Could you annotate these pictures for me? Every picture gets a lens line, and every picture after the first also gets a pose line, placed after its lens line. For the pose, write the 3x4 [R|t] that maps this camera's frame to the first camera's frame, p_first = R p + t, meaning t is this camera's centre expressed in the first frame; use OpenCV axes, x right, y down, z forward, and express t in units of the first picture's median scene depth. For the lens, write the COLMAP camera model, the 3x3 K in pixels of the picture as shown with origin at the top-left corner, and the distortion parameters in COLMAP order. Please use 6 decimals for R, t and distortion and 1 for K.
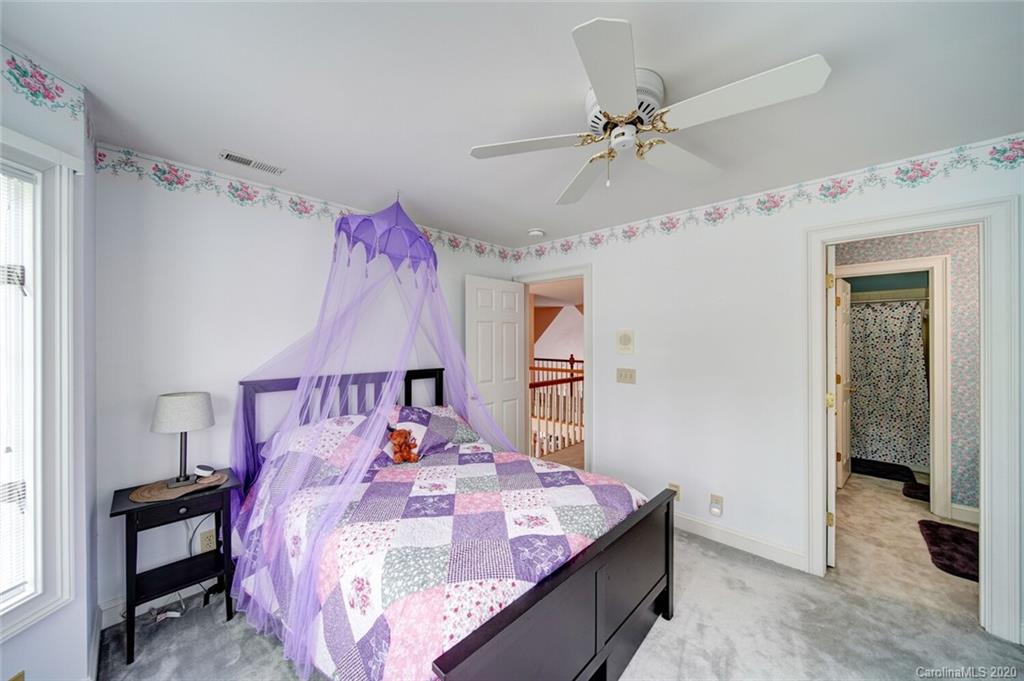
lens RADIAL K [[361.0, 0, 514.0], [0, 361.0, 340.2], [0, 0, 1]] dist [-0.000715, -0.000427]
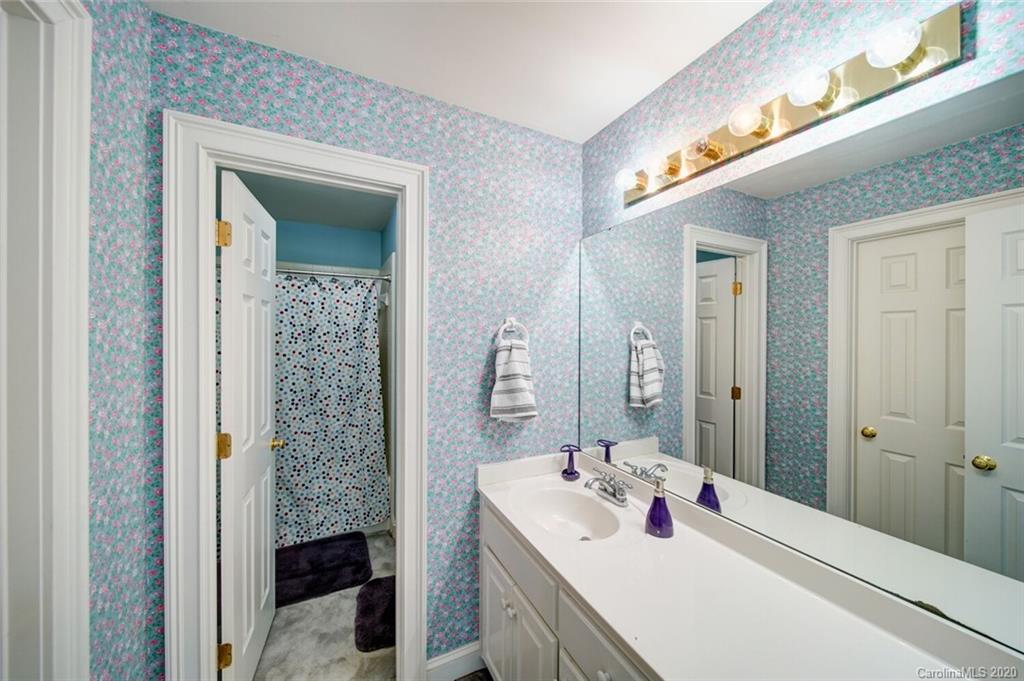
lens RADIAL K [[361.0, 0, 513.8], [0, 361.0, 338.3], [0, 0, 1]] dist [-0.000715, -0.000427]
pose [[0.334118, -0.002321, 0.942528, 0.563193], [-0.009316, 0.999940, 0.005765, -0.006469], [-0.942485, -0.010707, 0.334076, 0.519095]]
